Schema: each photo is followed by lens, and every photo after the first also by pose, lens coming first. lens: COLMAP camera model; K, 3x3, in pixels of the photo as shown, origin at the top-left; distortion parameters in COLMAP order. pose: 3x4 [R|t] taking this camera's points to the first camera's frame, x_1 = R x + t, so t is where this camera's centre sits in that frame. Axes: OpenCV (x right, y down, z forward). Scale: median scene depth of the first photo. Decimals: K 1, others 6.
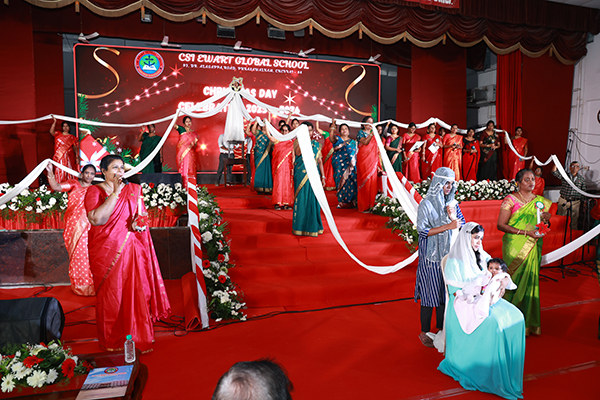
lens RADIAL K [[415.8, 0, 306.2], [0, 415.8, 200.2], [0, 0, 1]] dist [-0.072307, 0.044665]
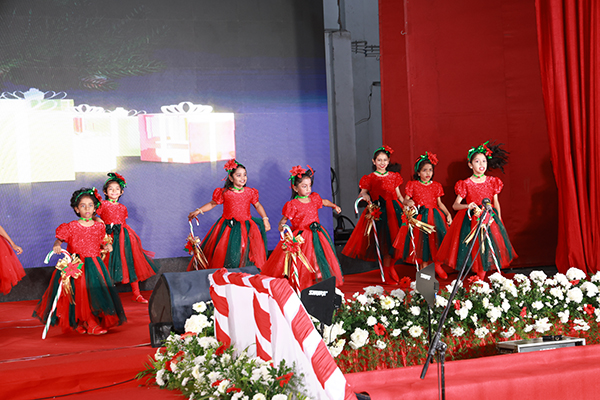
lens RADIAL K [[1173.4, 0, 302.4], [0, 1173.4, 199.4], [0, 0, 1]] dist [0.320768, 0.171566]
pose [[0.996623, -0.053967, 0.061893, 0.128306], [0.059077, 0.994717, -0.083956, -0.035424], [-0.057035, 0.087329, 0.994545, 0.064344]]
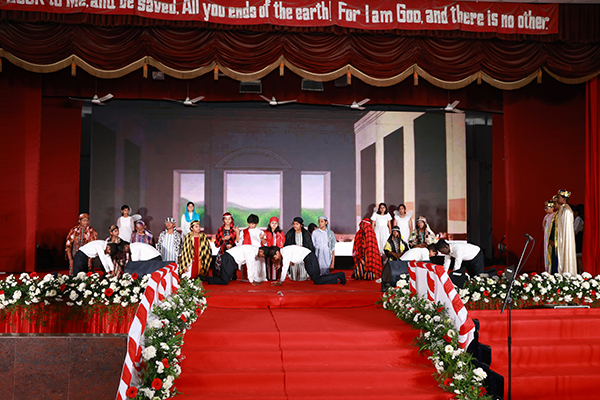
lens RADIAL K [[523.1, 0, 301.9], [0, 523.1, 206.2], [0, 0, 1]] dist [-0.013507, 0.092967]
pose [[0.975801, -0.010623, -0.218401, 0.129493], [-0.019923, 0.990345, -0.137183, -0.027920], [0.217750, 0.138215, 0.966169, 0.036468]]
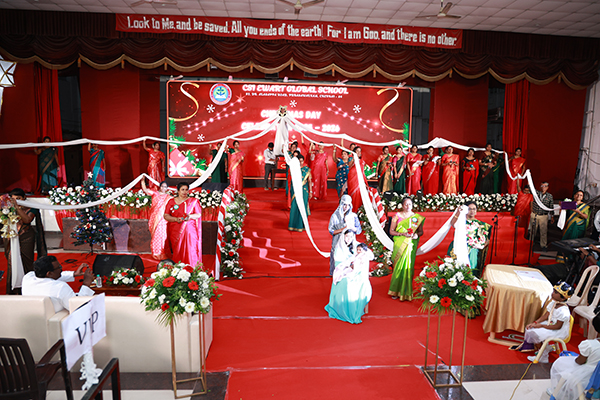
lens RADIAL K [[415.0, 0, 304.5], [0, 415.0, 207.6], [0, 0, 1]] dist [-0.063885, 0.001382]
pose [[0.975740, 0.042027, -0.214863, 0.200431], [-0.036069, 0.998850, 0.031579, -0.027769], [0.215943, -0.023063, 0.976134, -0.261300]]
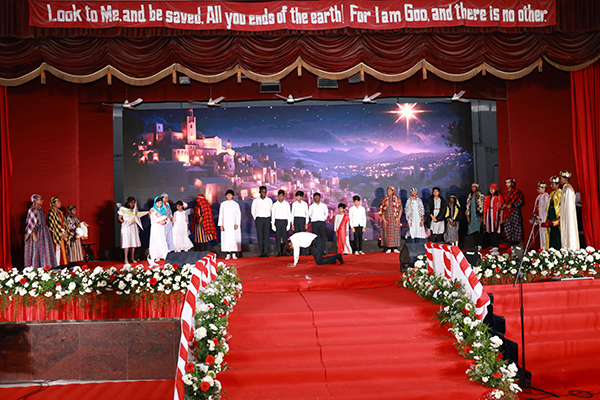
lens RADIAL K [[502.5, 0, 304.5], [0, 502.5, 201.5], [0, 0, 1]] dist [-0.040193, 0.118743]
pose [[0.970481, -0.045446, -0.236857, 0.119561], [0.016805, 0.992441, -0.121564, -0.028003], [0.240591, 0.113995, 0.963909, -0.001390]]
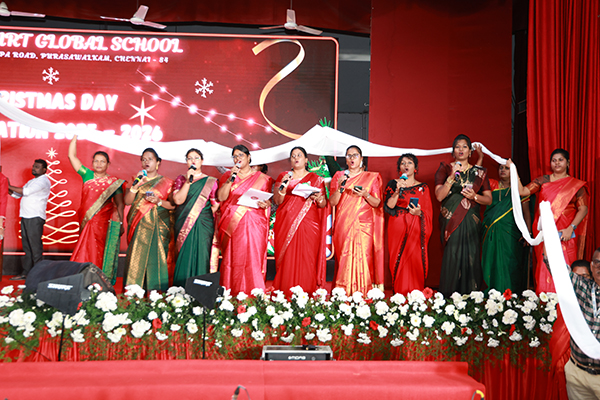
lens RADIAL K [[663.1, 0, 300.0], [0, 663.1, 200.0], [0, 0, 1]] dist [0.000141, 0.275733]
pose [[0.960074, 0.003012, -0.279731, 0.487781], [-0.043633, 0.989316, -0.139101, -0.040548], [0.276323, 0.145753, 0.949948, 0.379175]]
